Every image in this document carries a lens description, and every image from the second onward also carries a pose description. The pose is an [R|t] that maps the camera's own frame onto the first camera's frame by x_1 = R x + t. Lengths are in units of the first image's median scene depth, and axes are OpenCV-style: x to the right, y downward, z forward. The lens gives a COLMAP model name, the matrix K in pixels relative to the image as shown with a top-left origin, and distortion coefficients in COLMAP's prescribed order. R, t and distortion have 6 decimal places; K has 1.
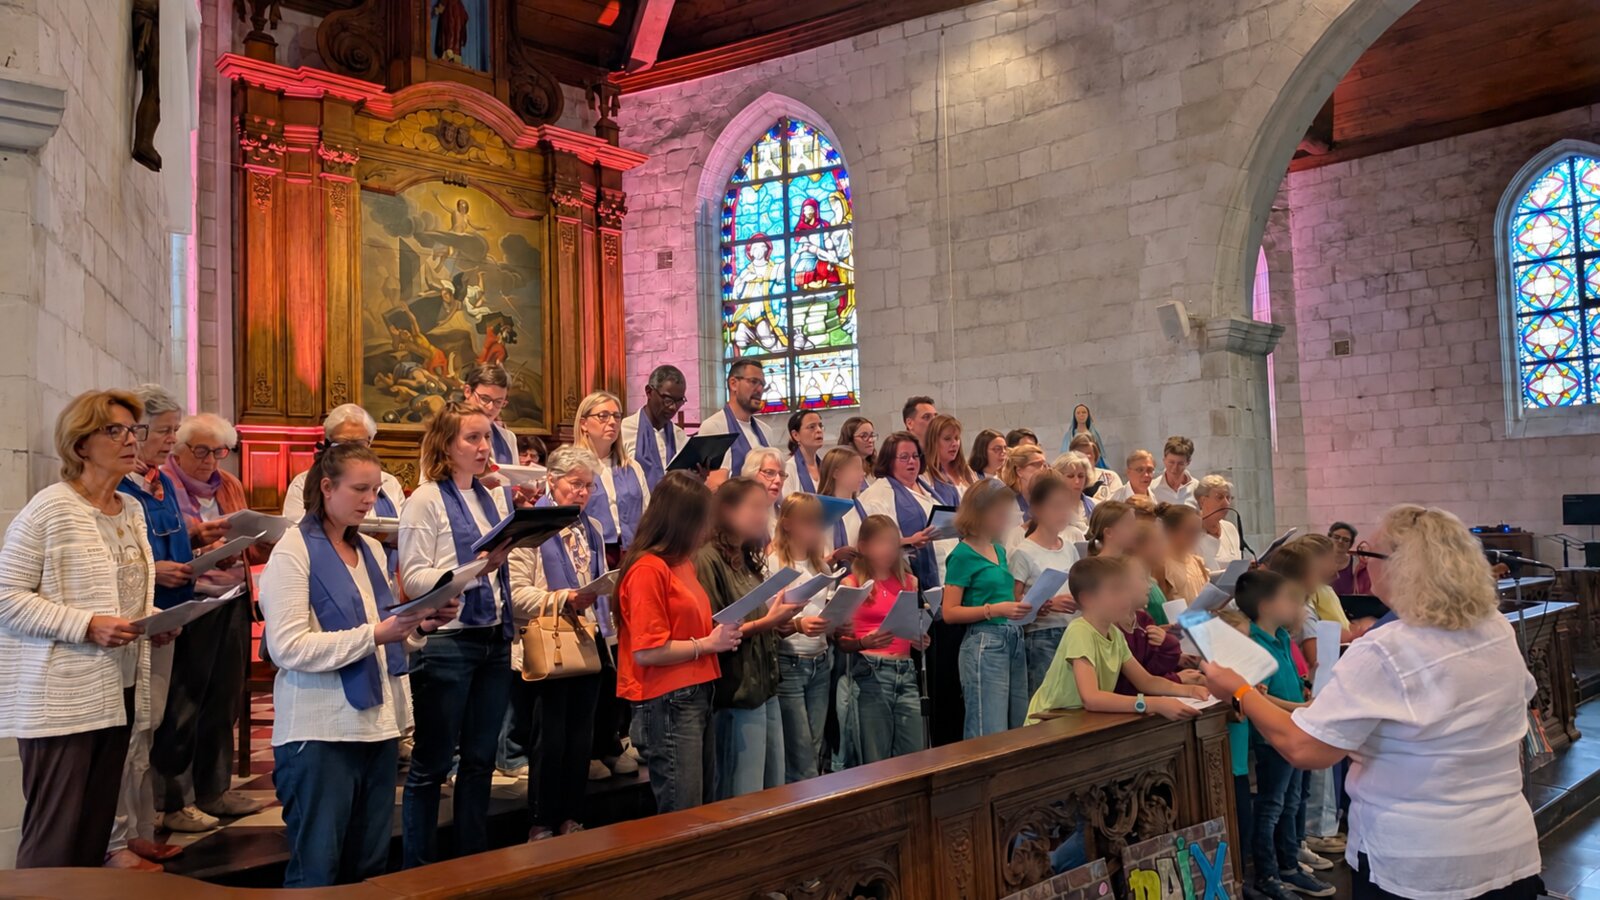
lens RADIAL K [[1157.4, 0, 795.0], [0, 1157.4, 462.8], [0, 0, 1]] dist [0.084811, -0.118805]
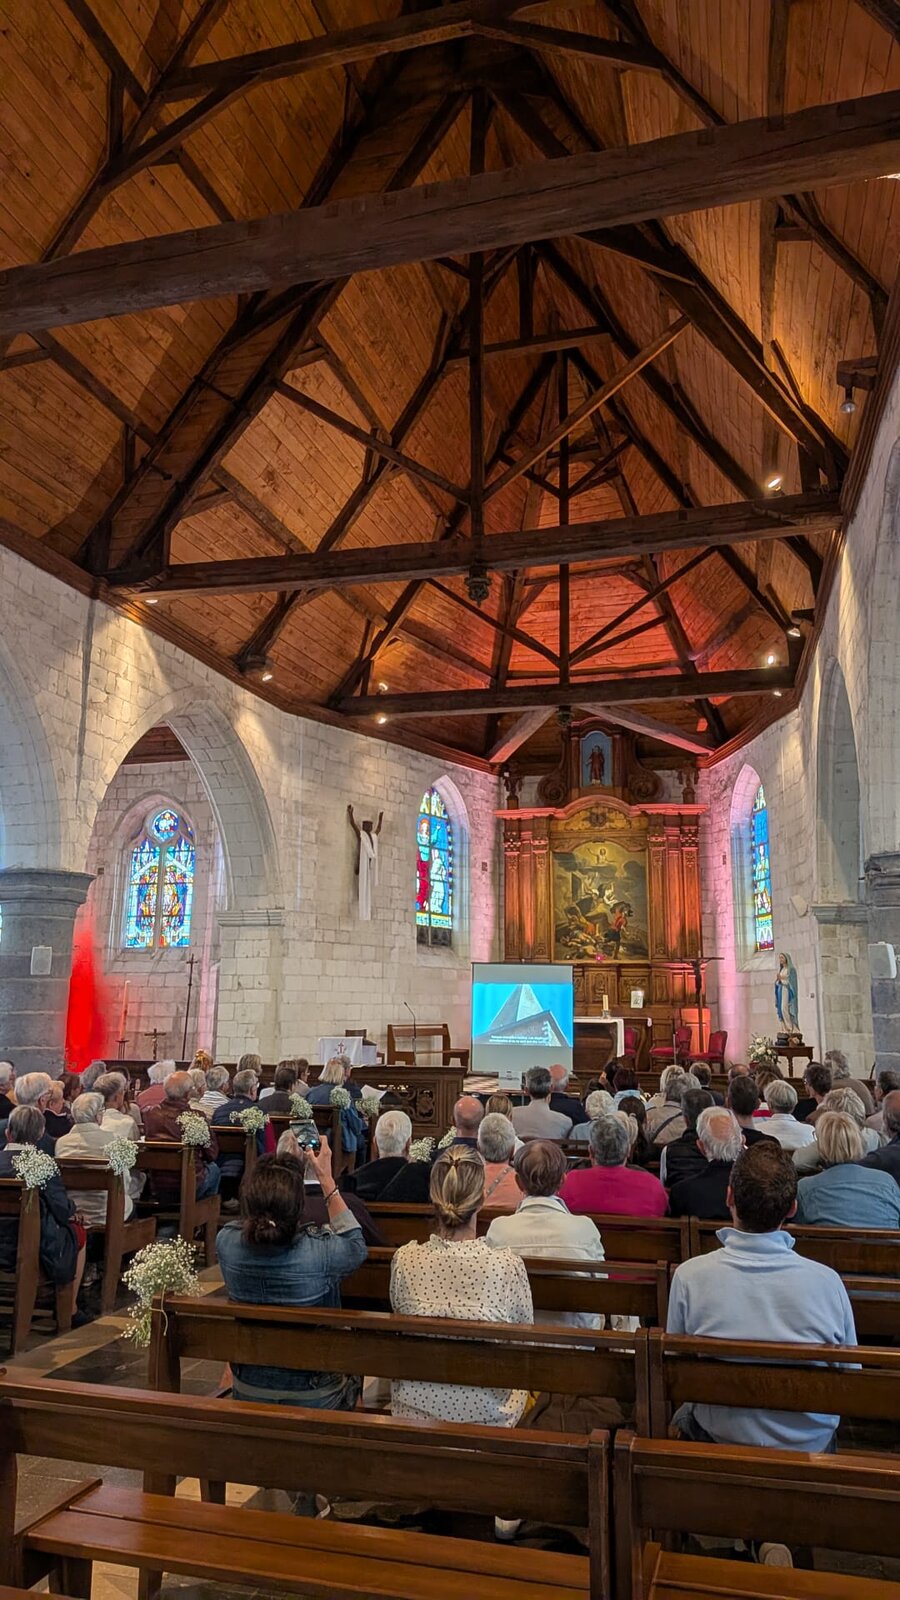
lens RADIAL K [[1157.4, 0, 443.3], [0, 1157.4, 774.4], [0, 0, 1]] dist [0.084811, -0.118805]
pose [[0.530630, -0.133891, -0.836962, 1.176119], [0.017180, 0.988941, -0.147312, -0.052371], [0.847430, 0.063790, 0.527062, -0.296424]]
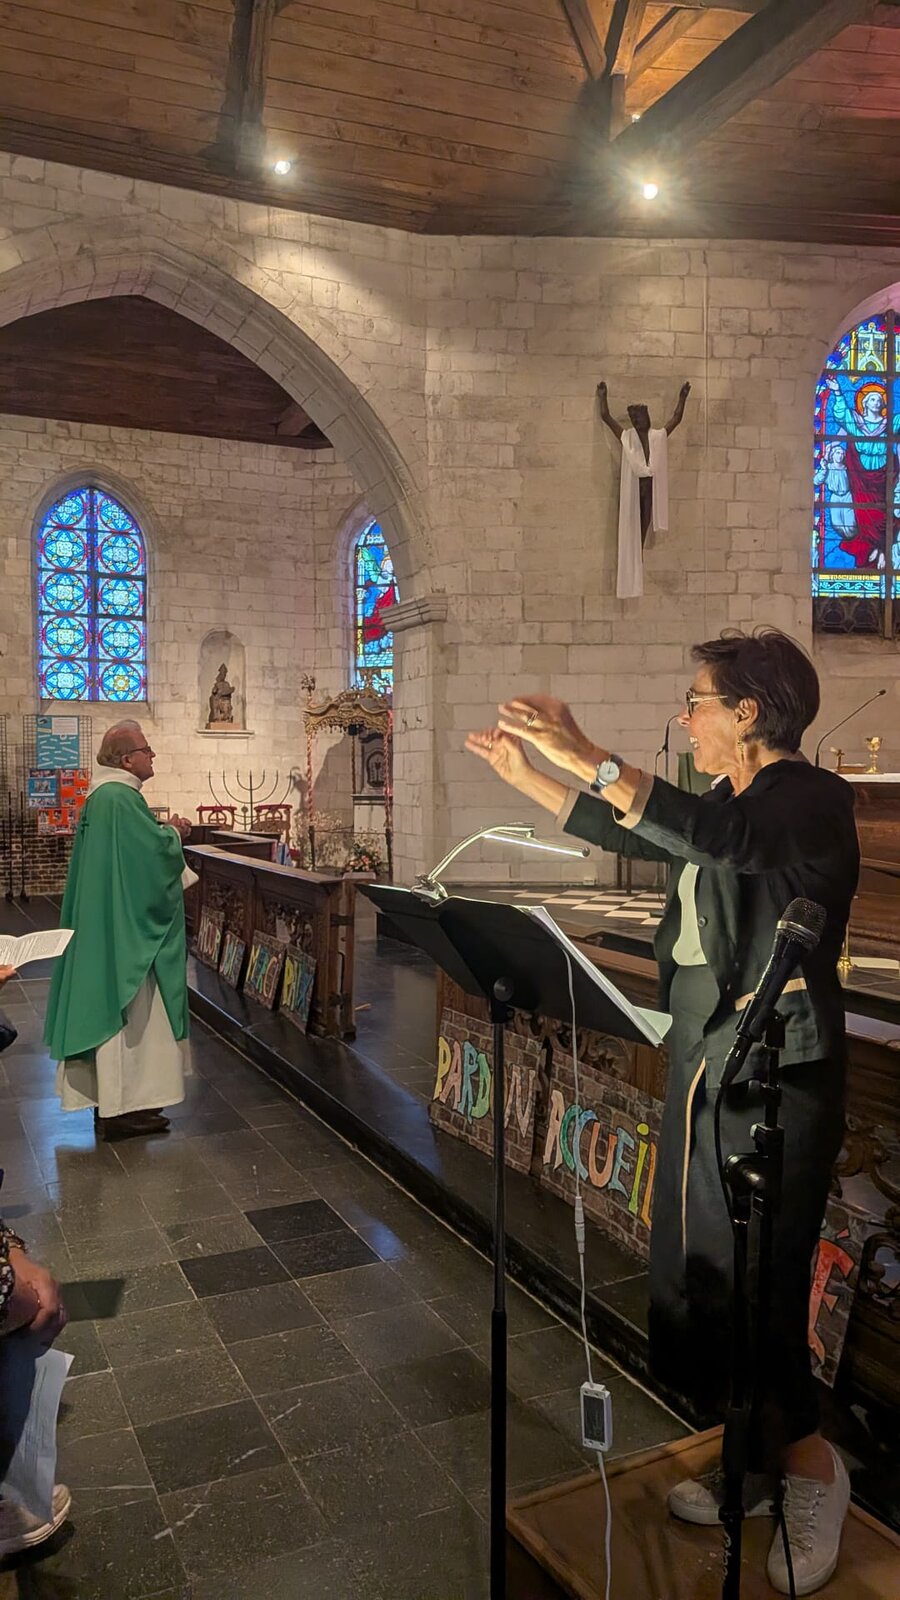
lens RADIAL K [[1157.4, 0, 443.3], [0, 1157.4, 774.4], [0, 0, 1]] dist [0.084811, -0.118805]
pose [[-0.318894, 0.033391, -0.947202, 0.604065], [0.057670, 0.998211, 0.015773, 0.017422], [0.946034, -0.049595, -0.320249, 0.605646]]
